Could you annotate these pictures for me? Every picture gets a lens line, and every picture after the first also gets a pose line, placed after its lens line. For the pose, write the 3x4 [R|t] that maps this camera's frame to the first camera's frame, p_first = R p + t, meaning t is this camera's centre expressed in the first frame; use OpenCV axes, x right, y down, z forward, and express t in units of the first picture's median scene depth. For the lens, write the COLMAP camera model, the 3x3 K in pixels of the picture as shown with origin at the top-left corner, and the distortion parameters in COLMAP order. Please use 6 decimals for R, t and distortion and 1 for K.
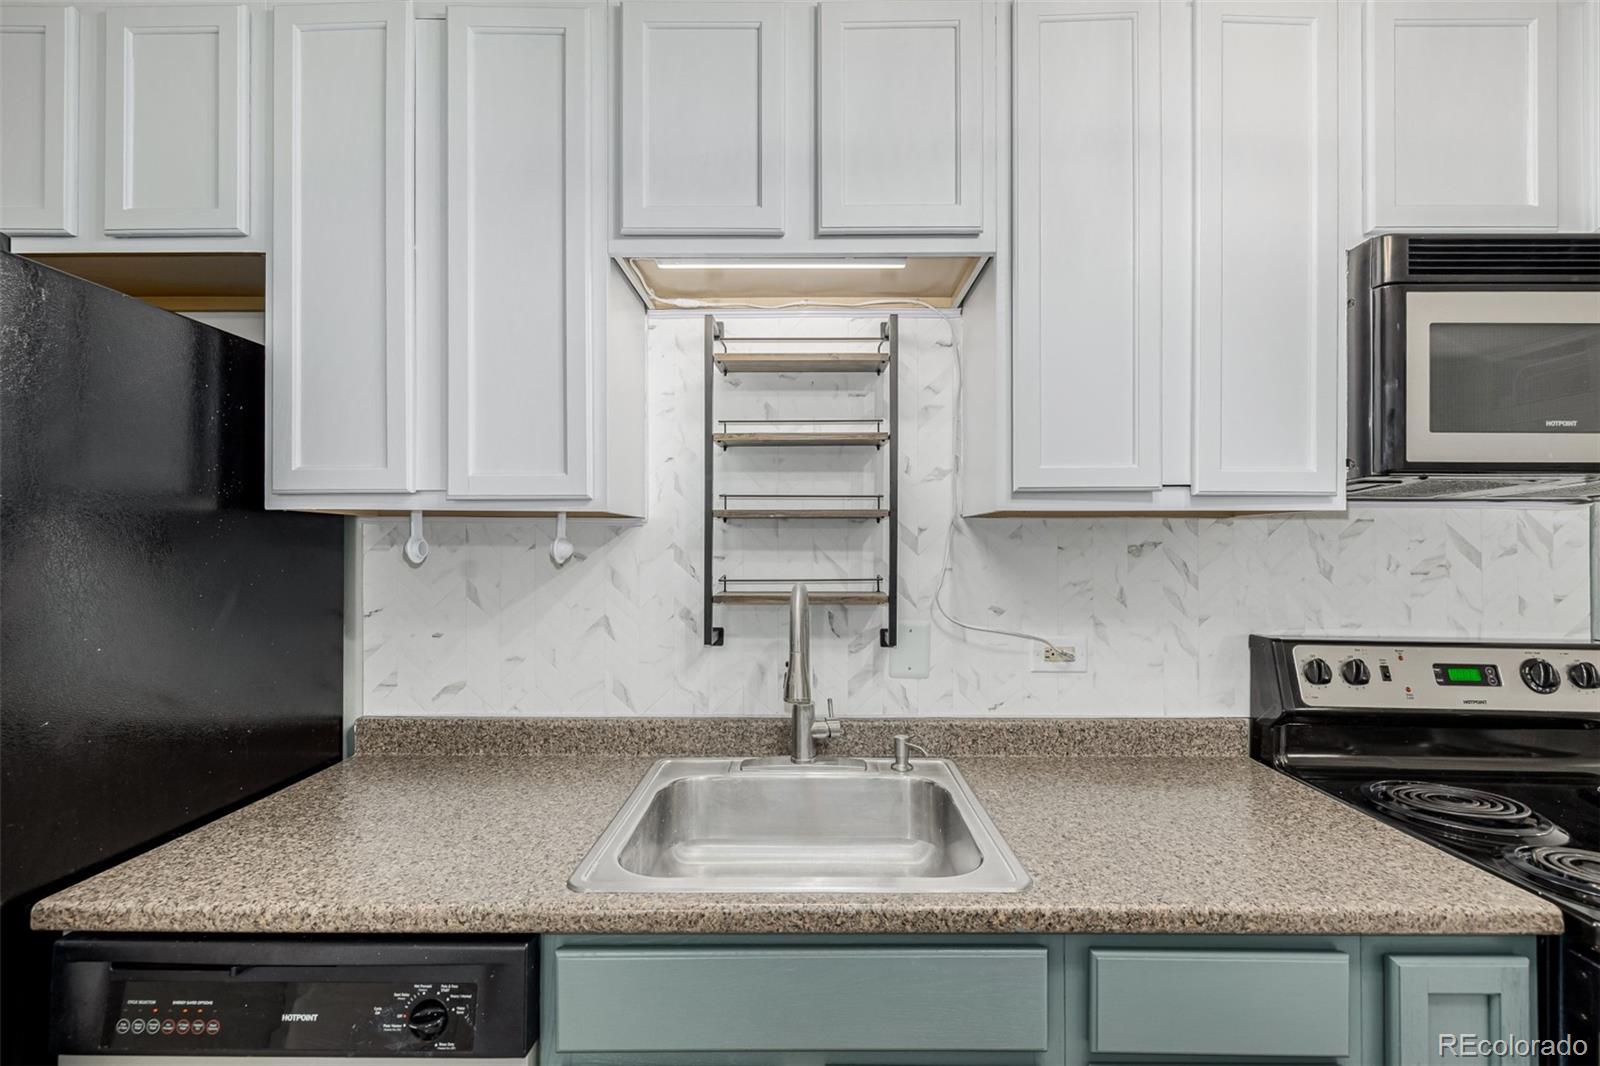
lens RADIAL K [[674.2, 0, 802.4], [0, 674.2, 544.0], [0, 0, 1]] dist [0.000383, 0.000412]
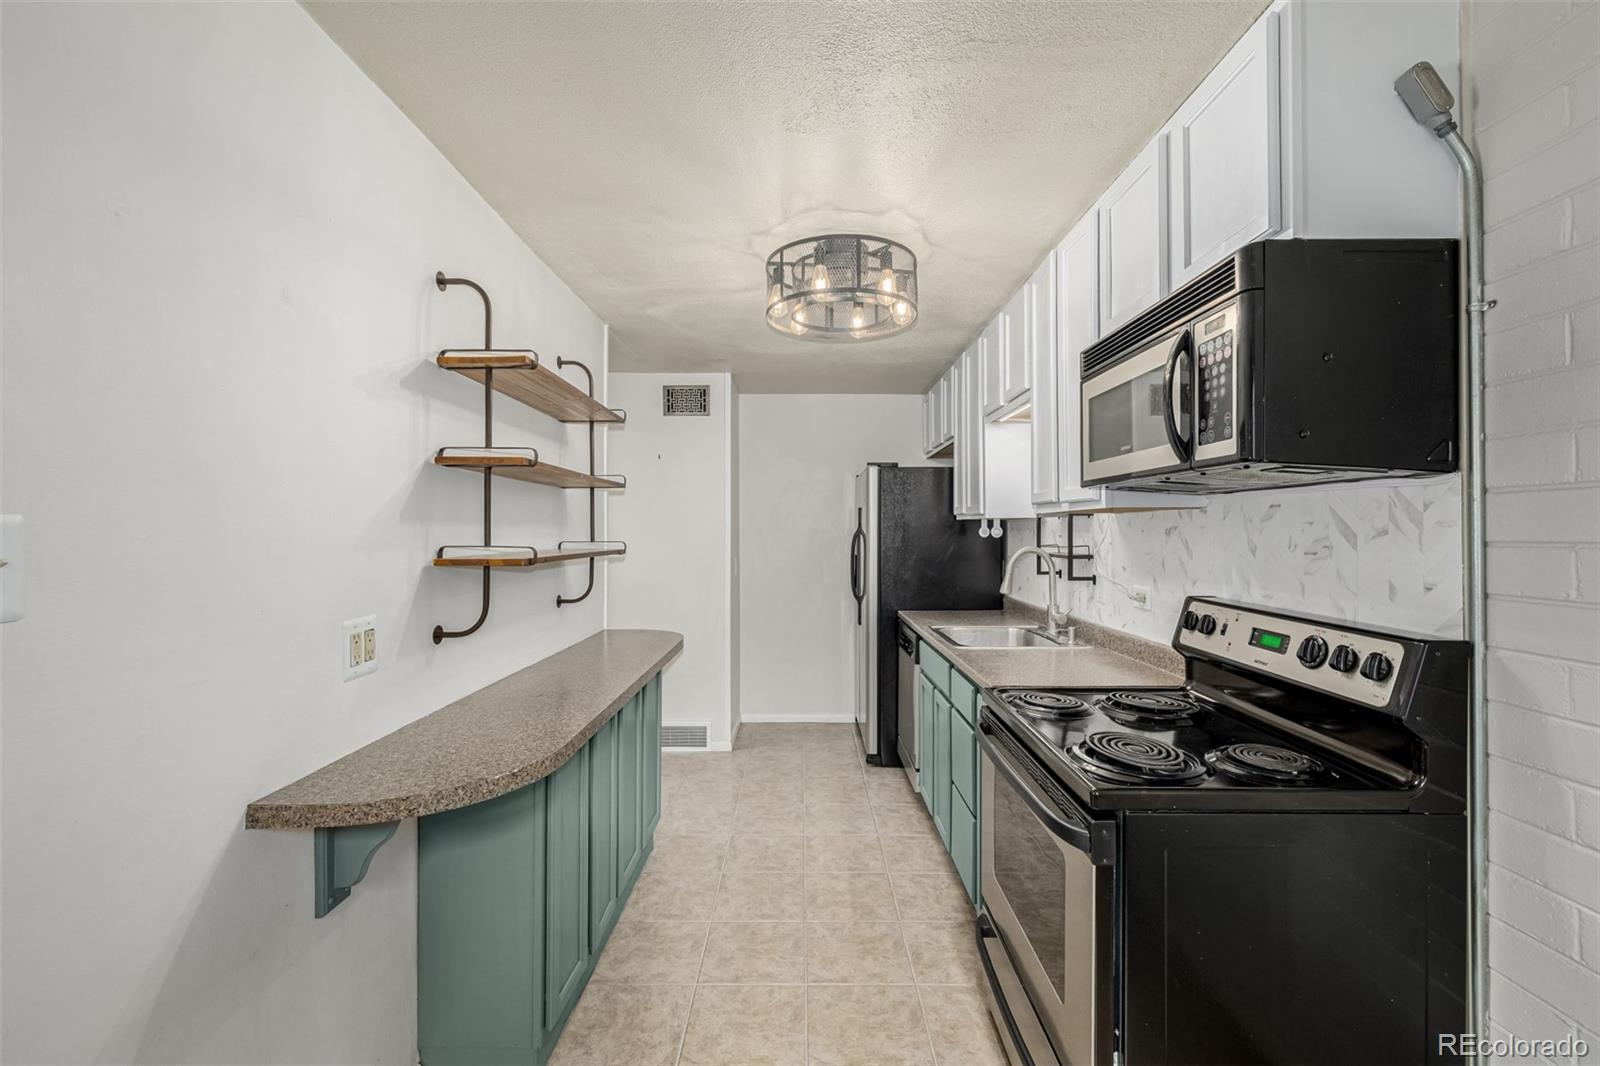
lens RADIAL K [[675.2, 0, 803.5], [0, 675.2, 529.4], [0, 0, 1]] dist [0.001933, 0.000355]
pose [[0.008051, -0.005653, -0.999952, 2.095223], [0.005286, 0.999970, -0.005611, 0.007908], [0.999954, -0.005241, 0.008080, 0.201604]]
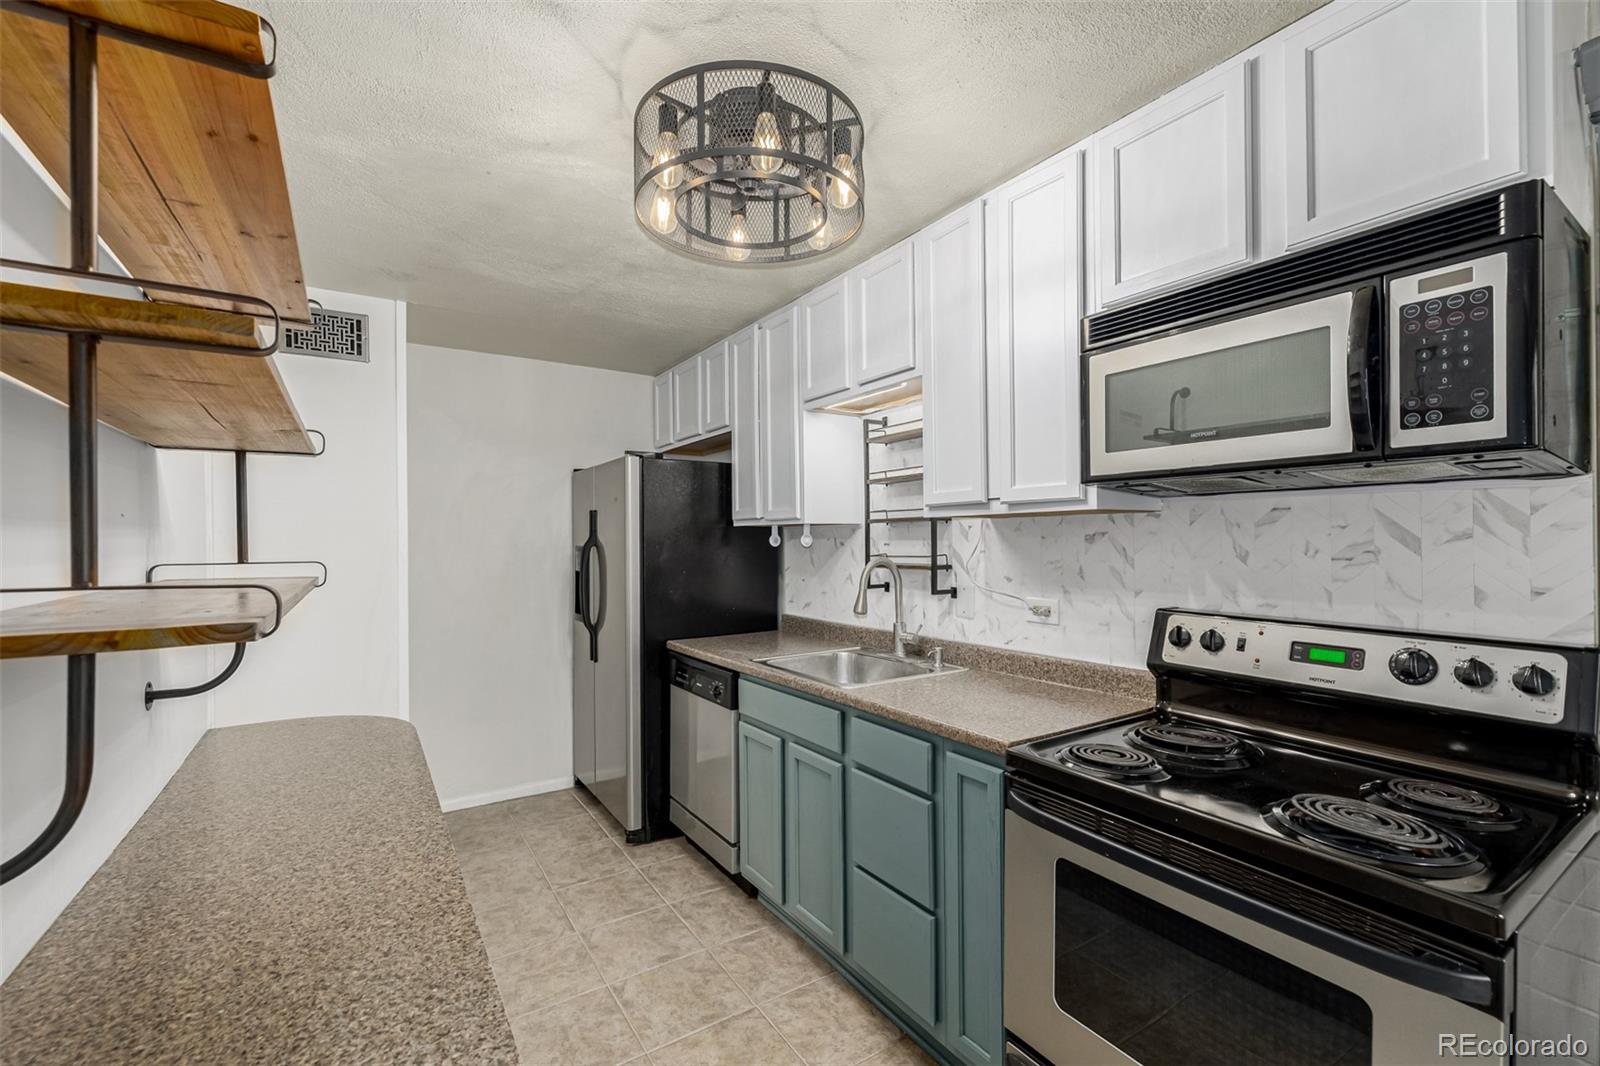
lens RADIAL K [[678.7, 0, 801.7], [0, 678.7, 544.1], [0, 0, 1]] dist [-0.001384, 0.000069]
pose [[0.557787, -0.001688, -0.829983, 1.384242], [0.011470, 0.999918, 0.005675, 0.006564], [0.829905, -0.012686, 0.557760, -0.252148]]
